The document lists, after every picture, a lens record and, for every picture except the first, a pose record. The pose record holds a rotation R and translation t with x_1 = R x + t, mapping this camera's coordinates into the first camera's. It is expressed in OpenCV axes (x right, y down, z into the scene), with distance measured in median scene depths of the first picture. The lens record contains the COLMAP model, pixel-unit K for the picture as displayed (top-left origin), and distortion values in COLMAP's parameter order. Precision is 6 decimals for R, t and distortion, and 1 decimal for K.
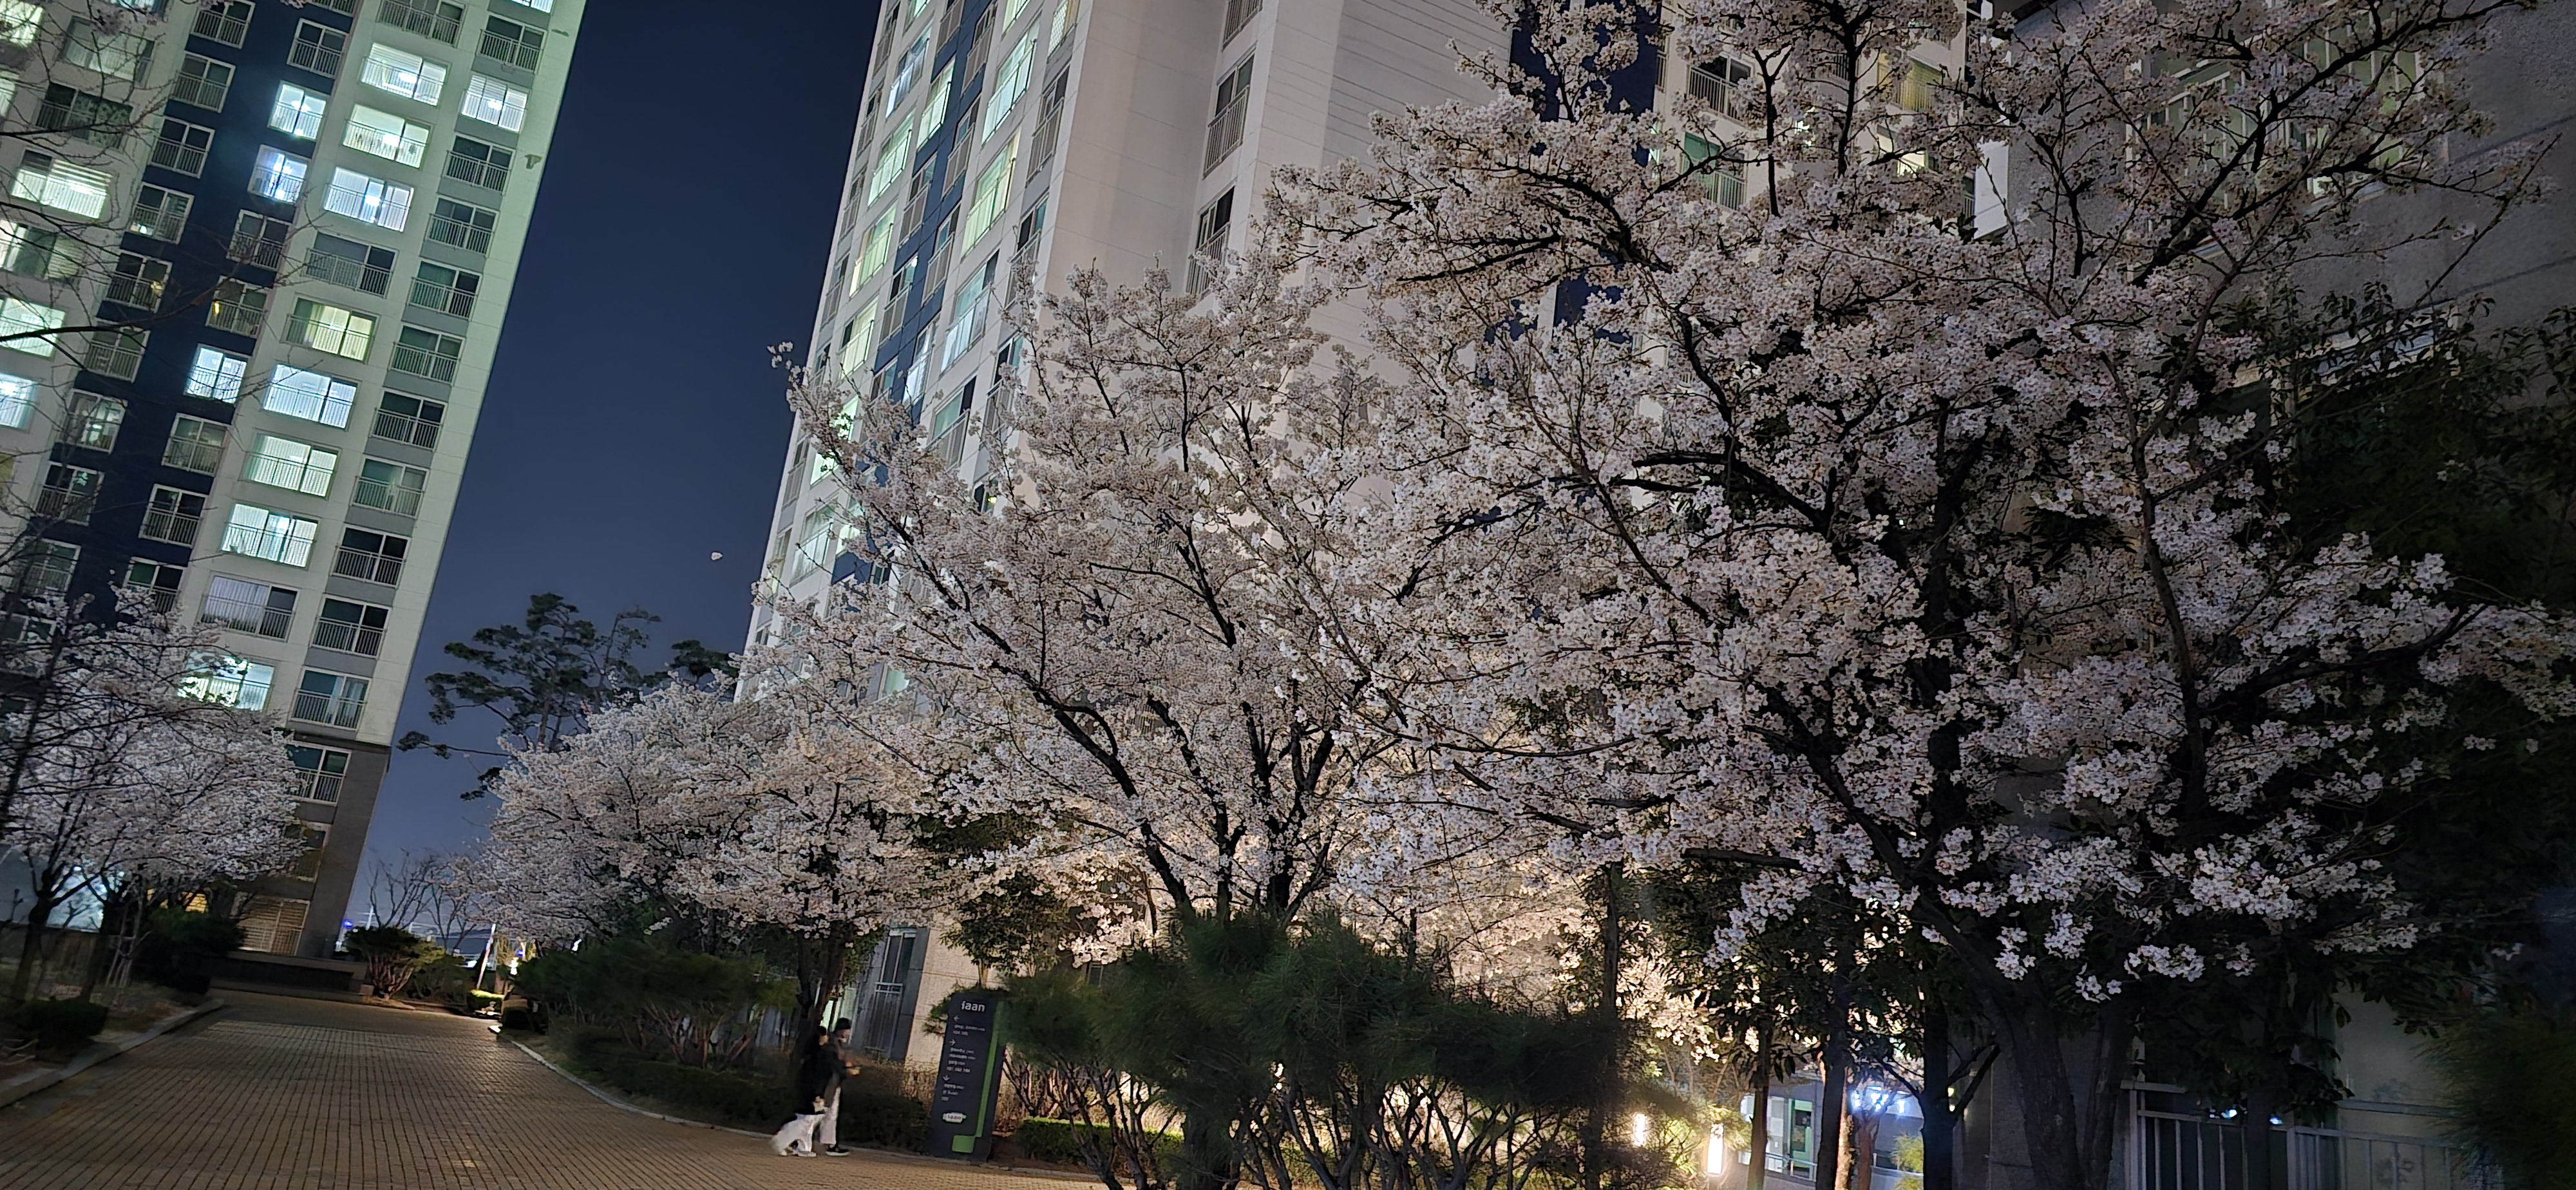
lens RADIAL K [[1607.6, 0, 1285.6], [0, 1607.6, 578.2], [0, 0, 1]] dist [-0.005433, -0.000685]
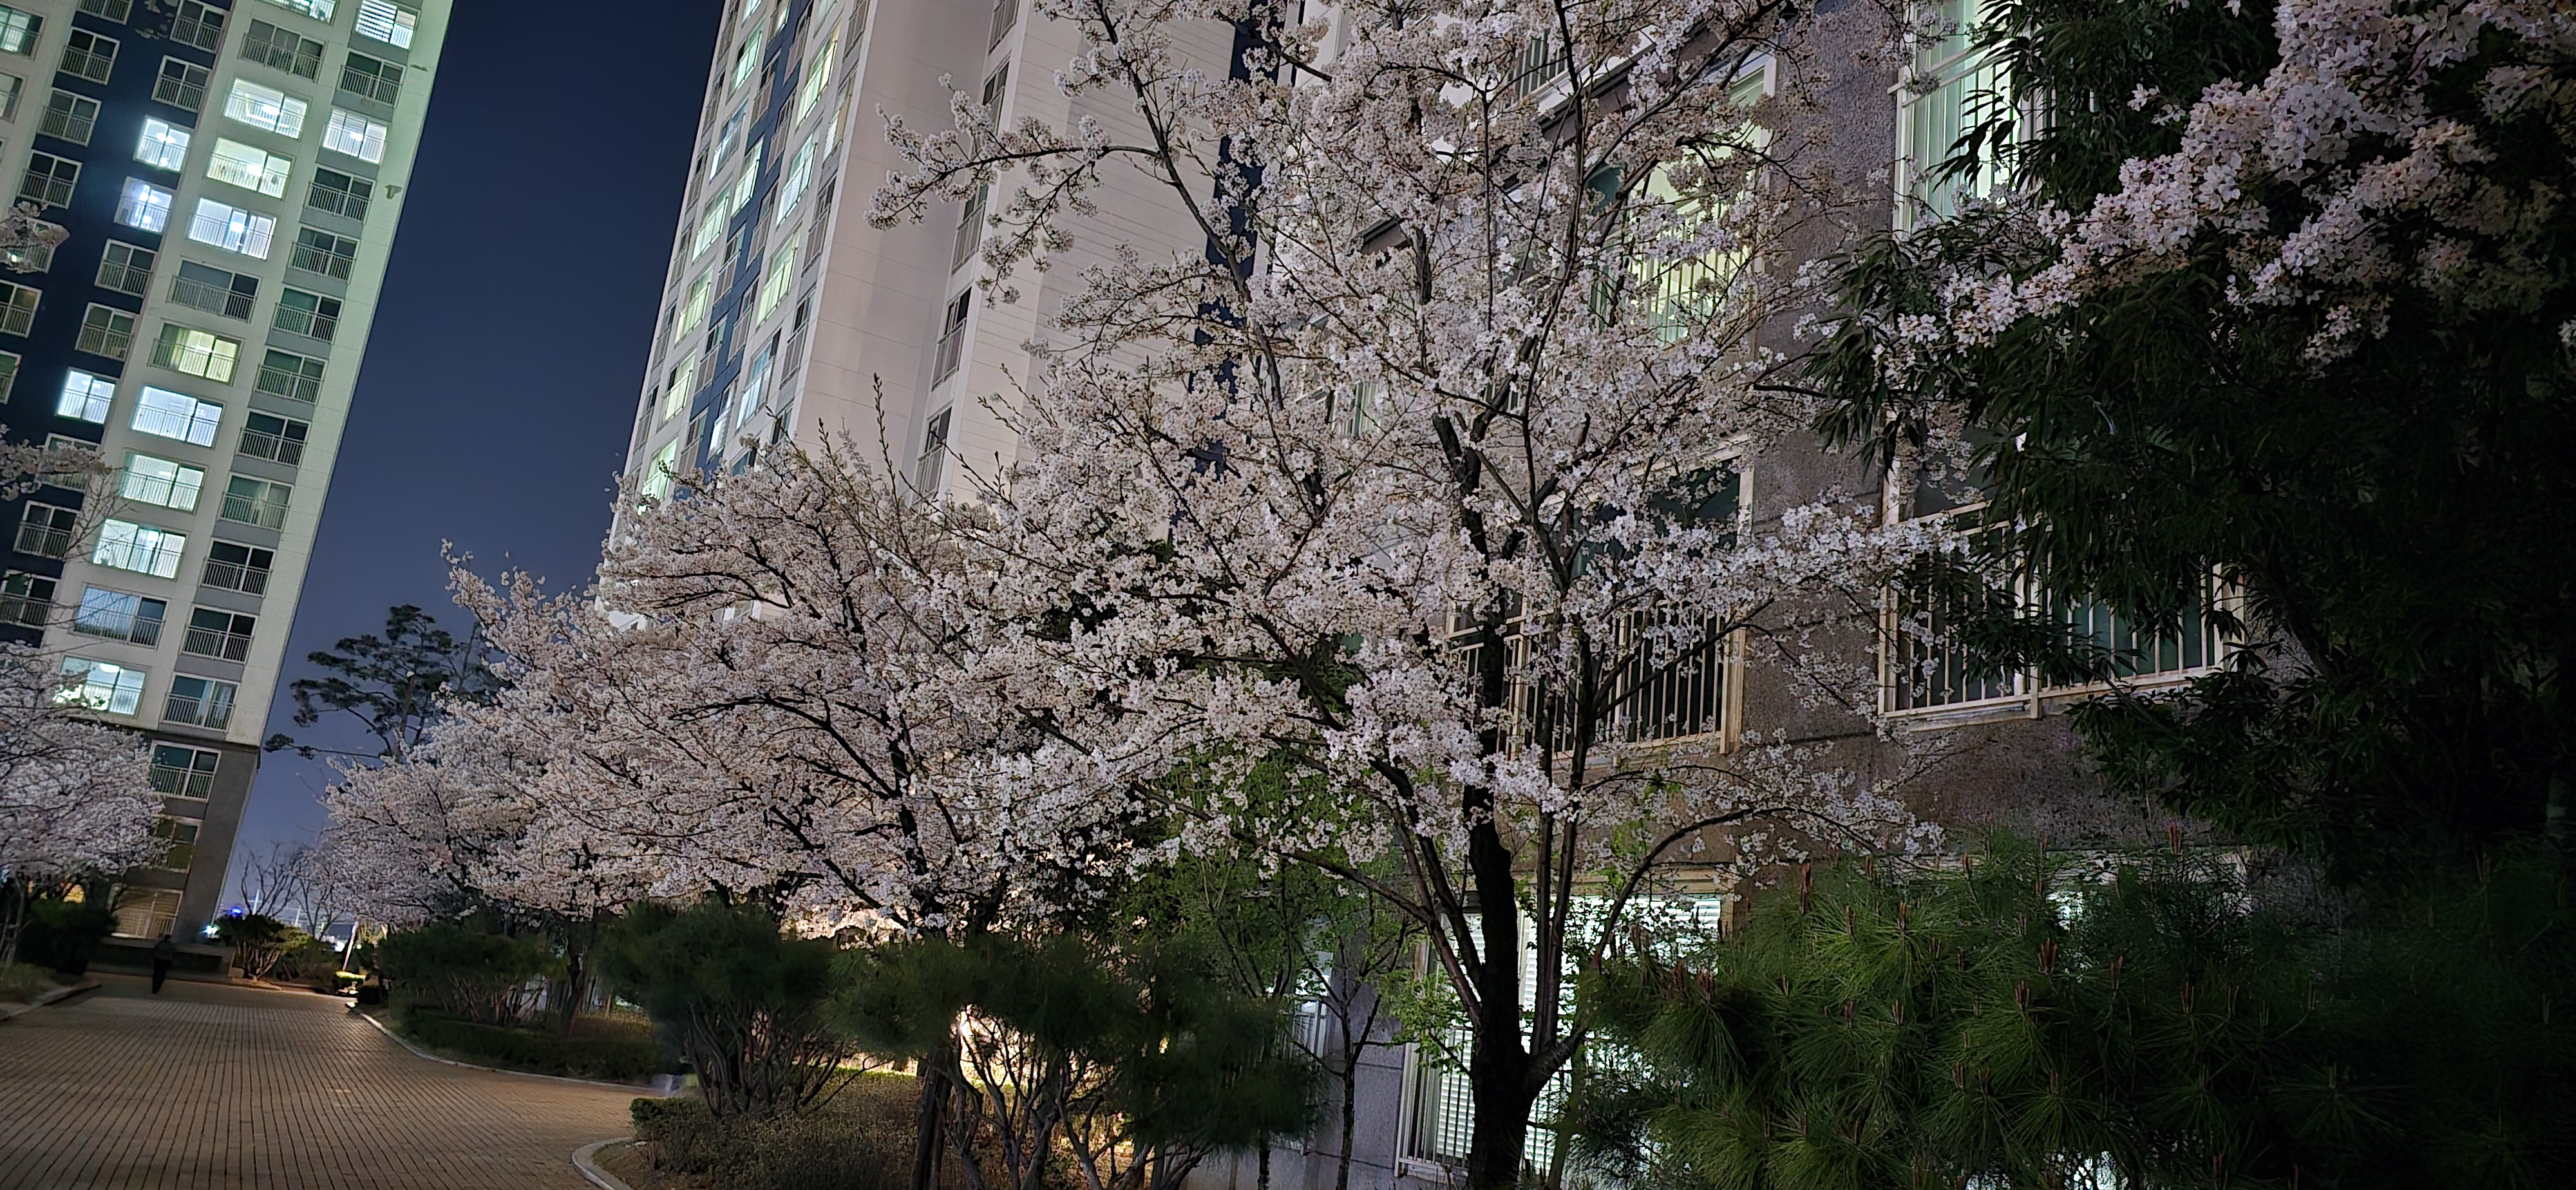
lens RADIAL K [[1591.1, 0, 1288.0], [0, 1591.1, 595.0], [0, 0, 1]] dist [0.004230, -0.018374]
pose [[0.998335, 0.000223, 0.057687, 0.064645], [-0.001522, 0.999746, 0.022467, -0.020572], [-0.057667, -0.022517, 0.998082, -0.092260]]
